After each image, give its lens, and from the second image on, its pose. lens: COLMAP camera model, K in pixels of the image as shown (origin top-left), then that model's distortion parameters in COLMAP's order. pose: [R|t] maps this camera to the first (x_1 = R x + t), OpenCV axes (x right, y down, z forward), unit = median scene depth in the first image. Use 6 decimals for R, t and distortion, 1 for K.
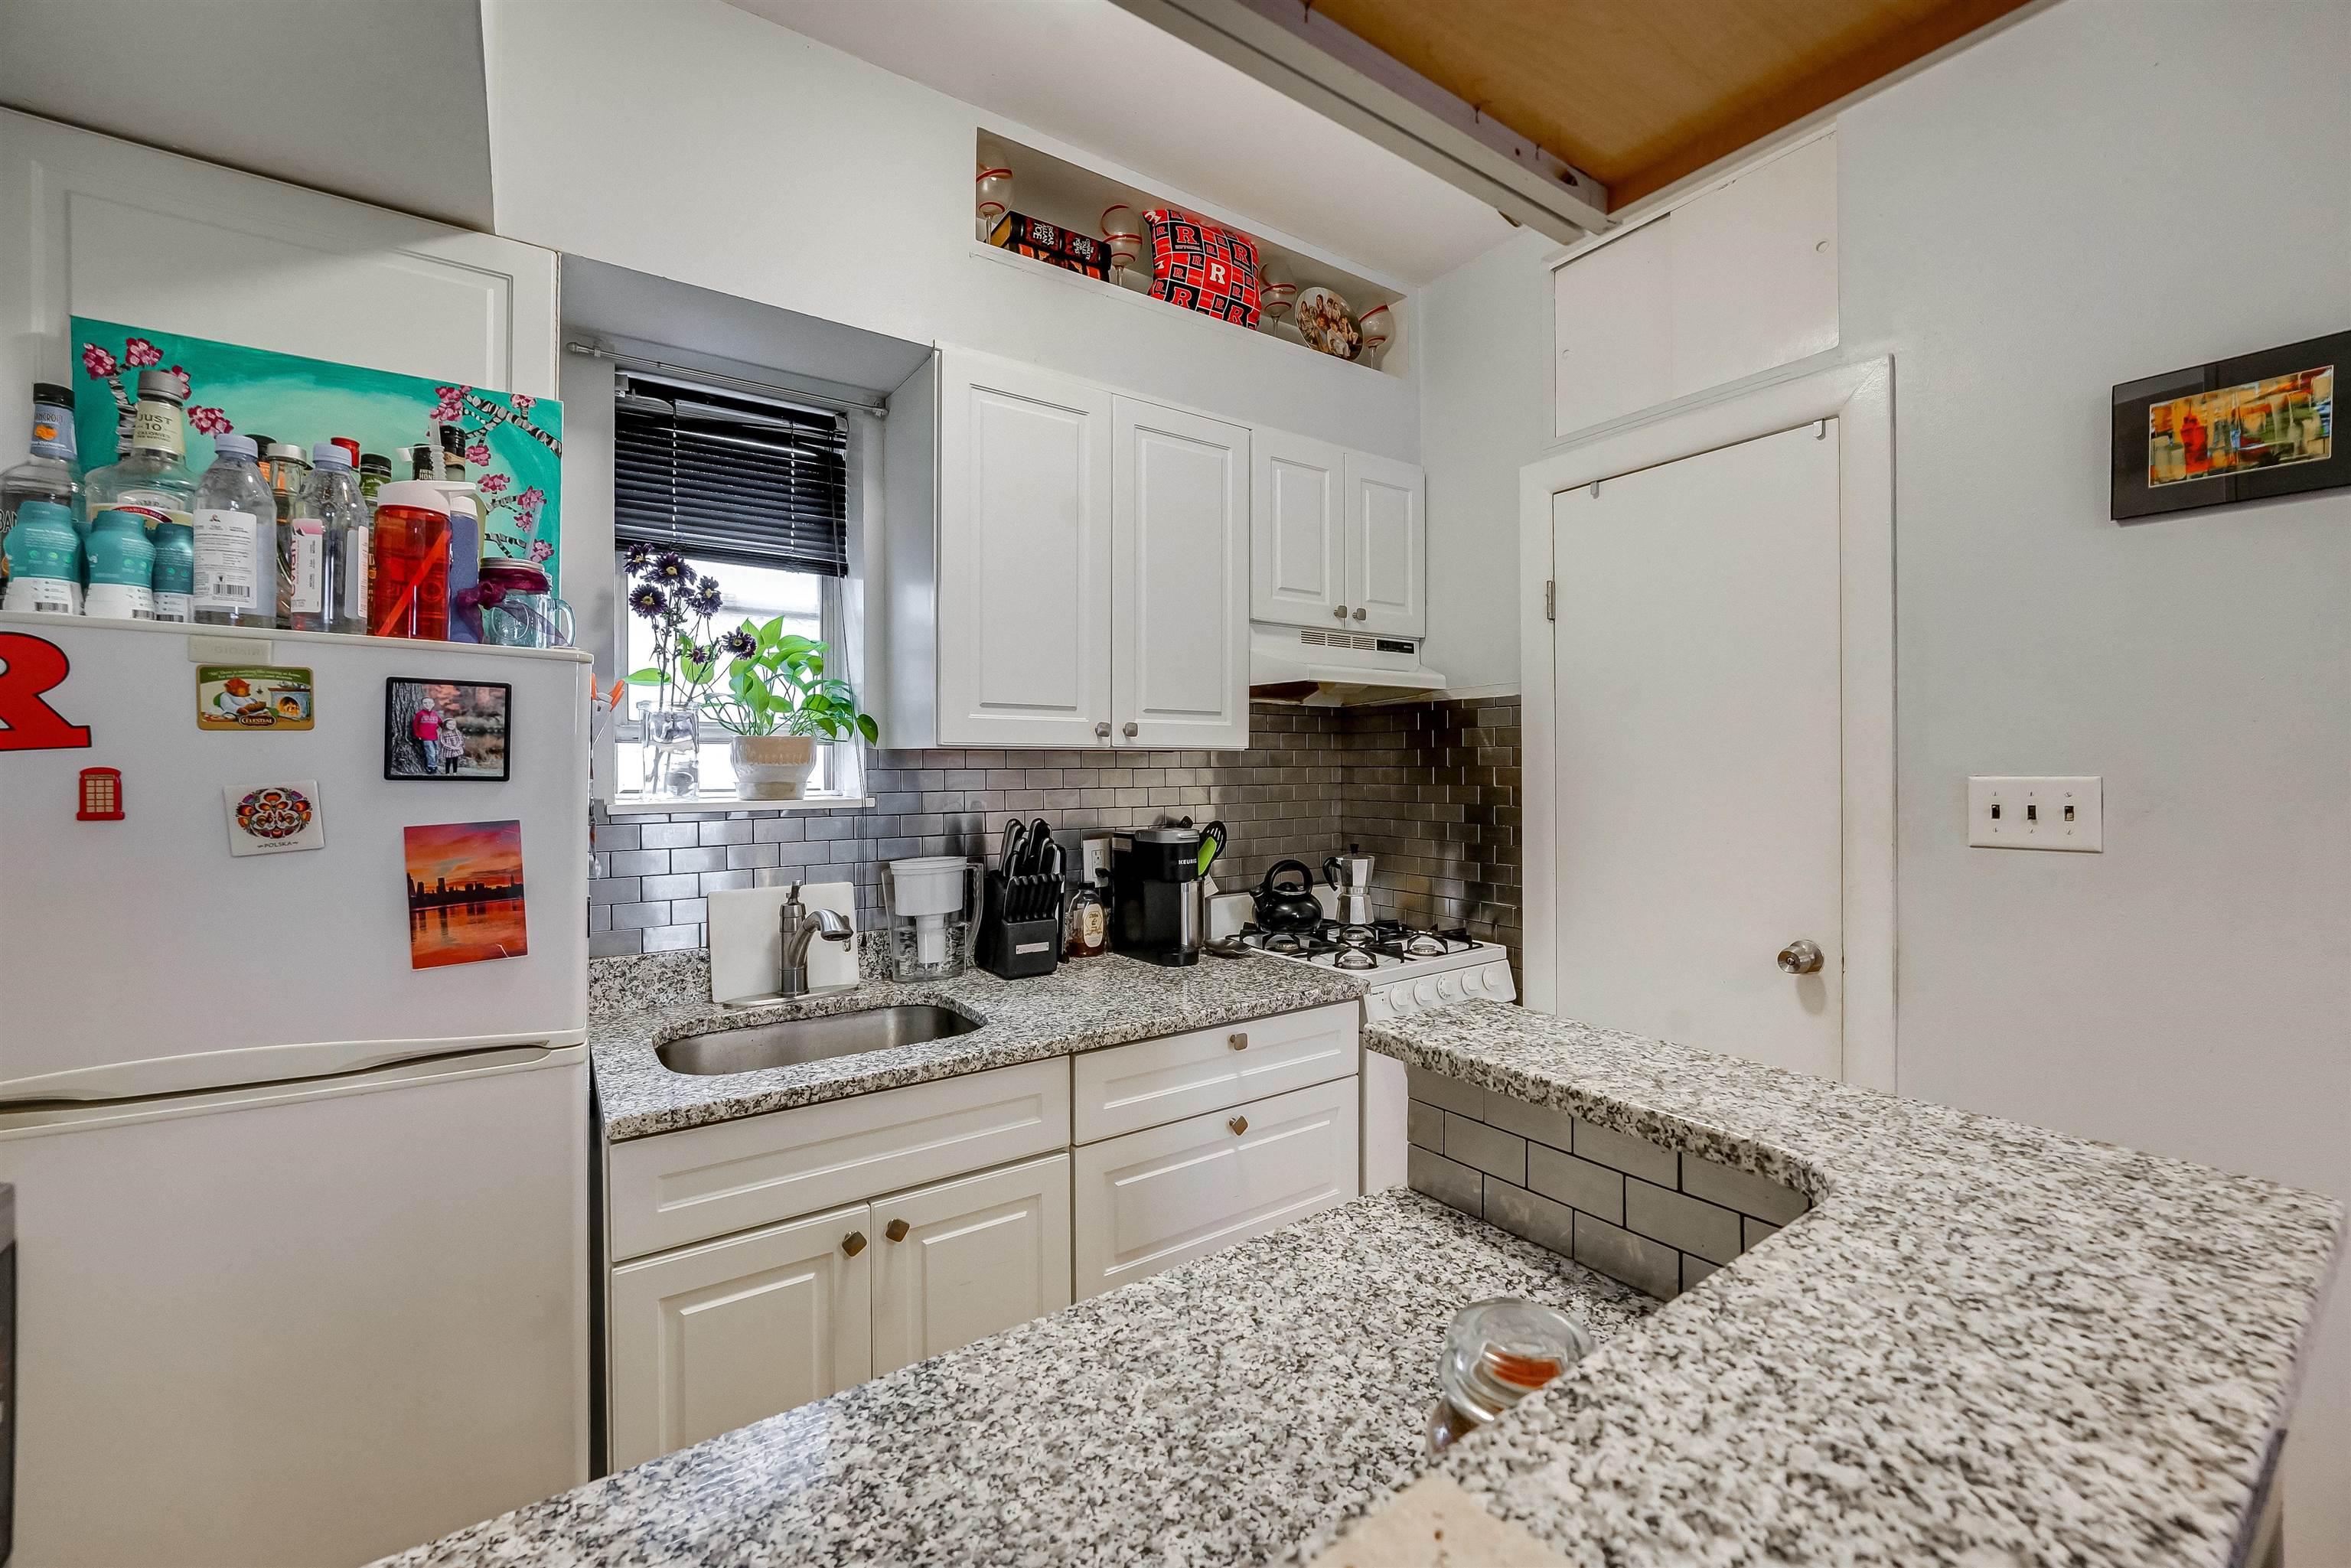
lens RADIAL K [[947.3, 0, 1182.4], [0, 947.3, 774.4], [0, 0, 1]] dist [-0.012182, 0.001978]
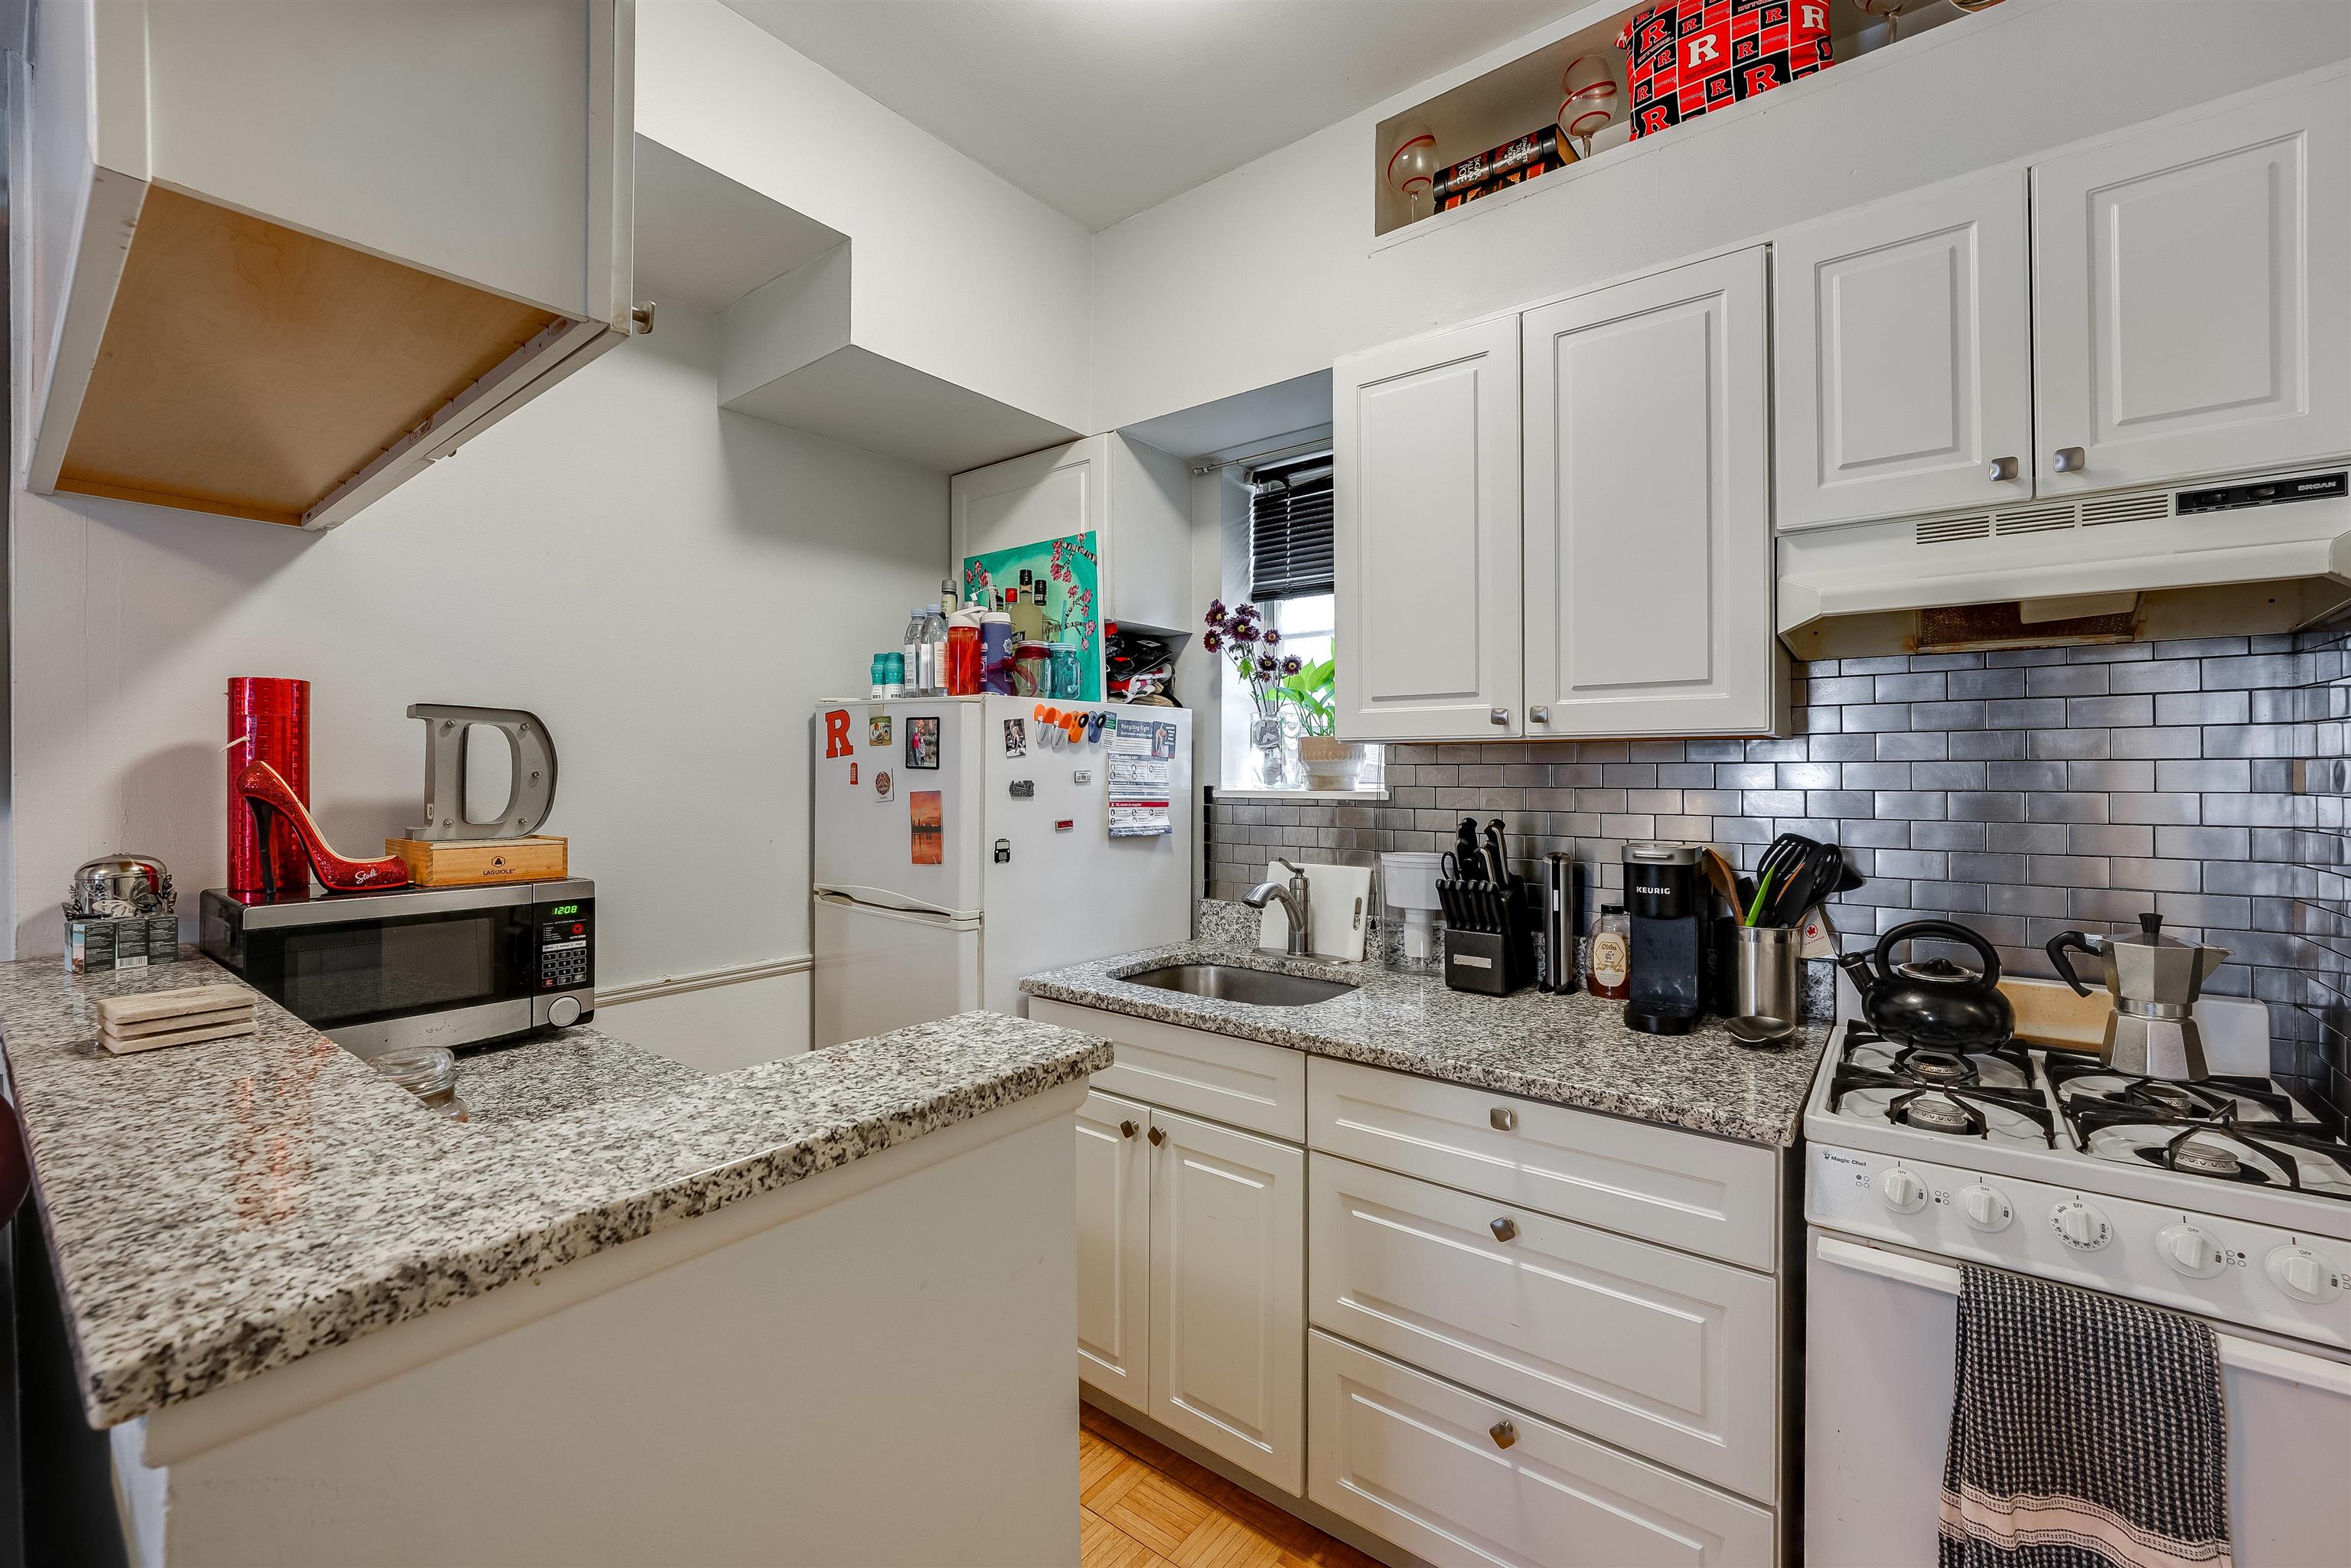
lens RADIAL K [[973.2, 0, 1193.1], [0, 973.2, 765.3], [0, 0, 1]] dist [-0.015103, 0.003659]
pose [[0.296816, -0.002502, -0.954931, 0.902218], [-0.006637, 0.999967, -0.004683, 0.003435], [0.954912, 0.007728, 0.296790, 0.651173]]
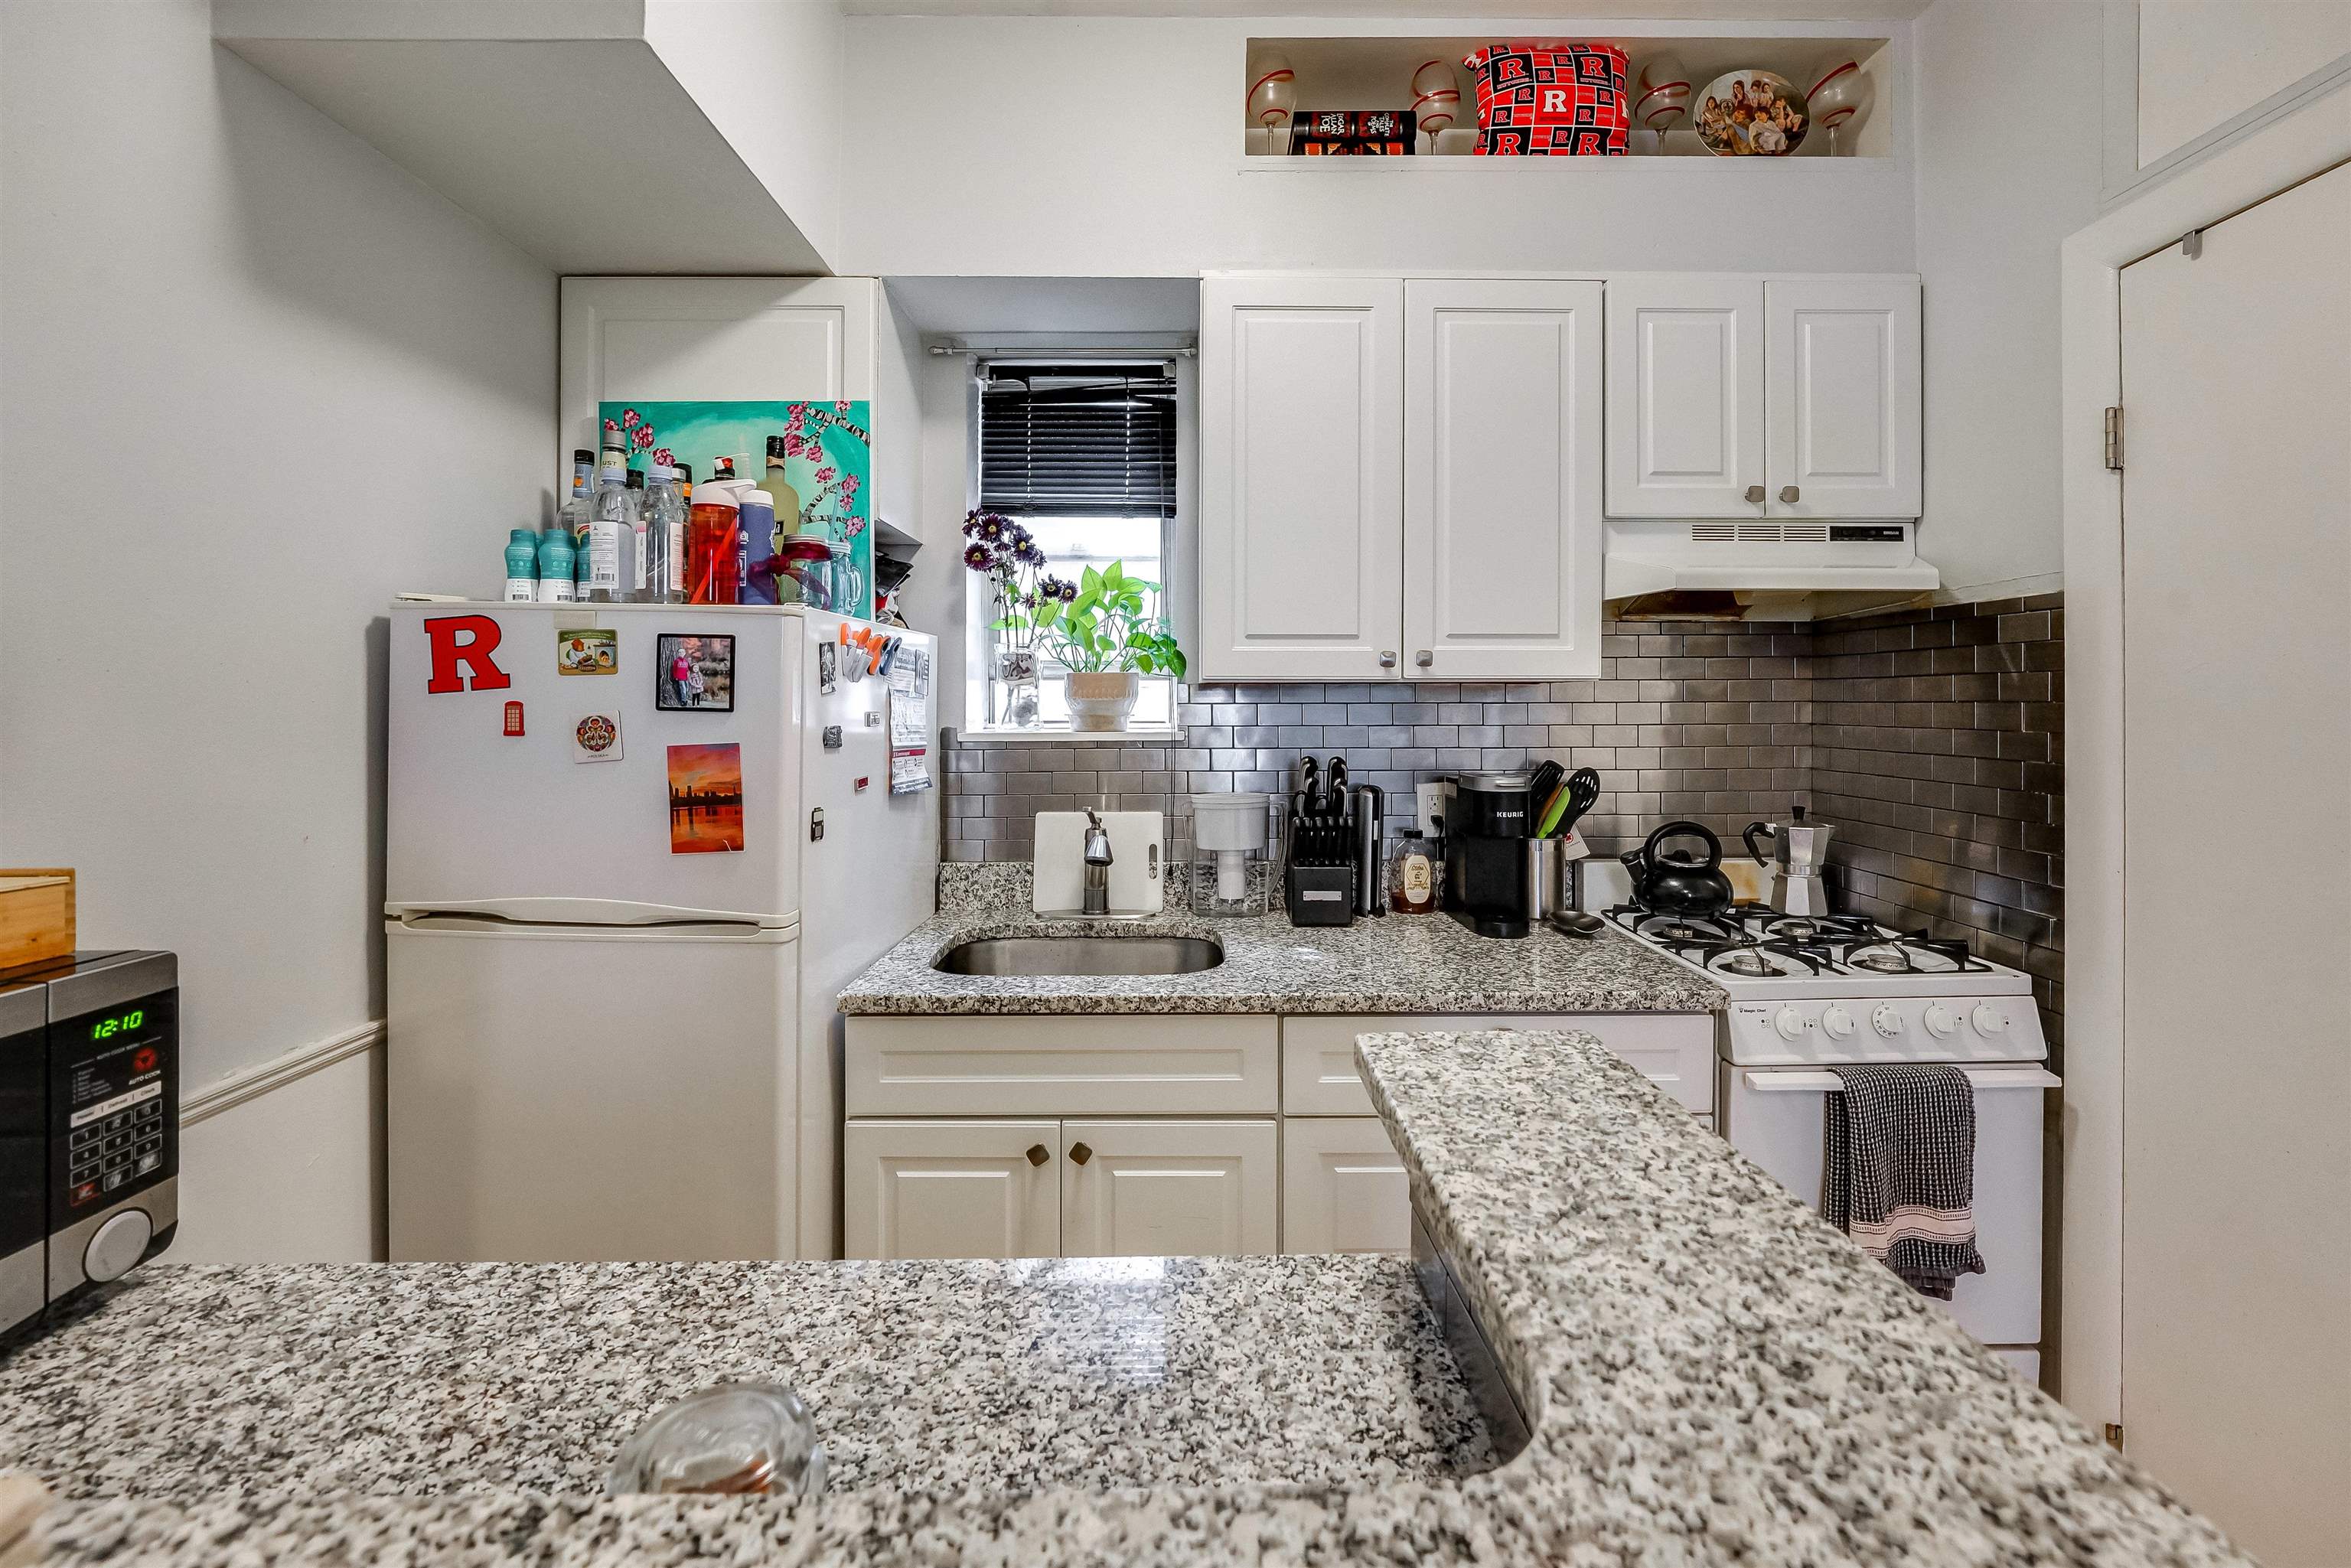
lens RADIAL K [[973.2, 0, 1192.4], [0, 973.2, 708.1], [0, 0, 1]] dist [-0.015103, 0.003659]
pose [[0.826222, 0.004863, -0.563324, 0.379354], [-0.005367, 0.999985, 0.000761, -0.001648], [0.563320, 0.002395, 0.826236, 0.192831]]
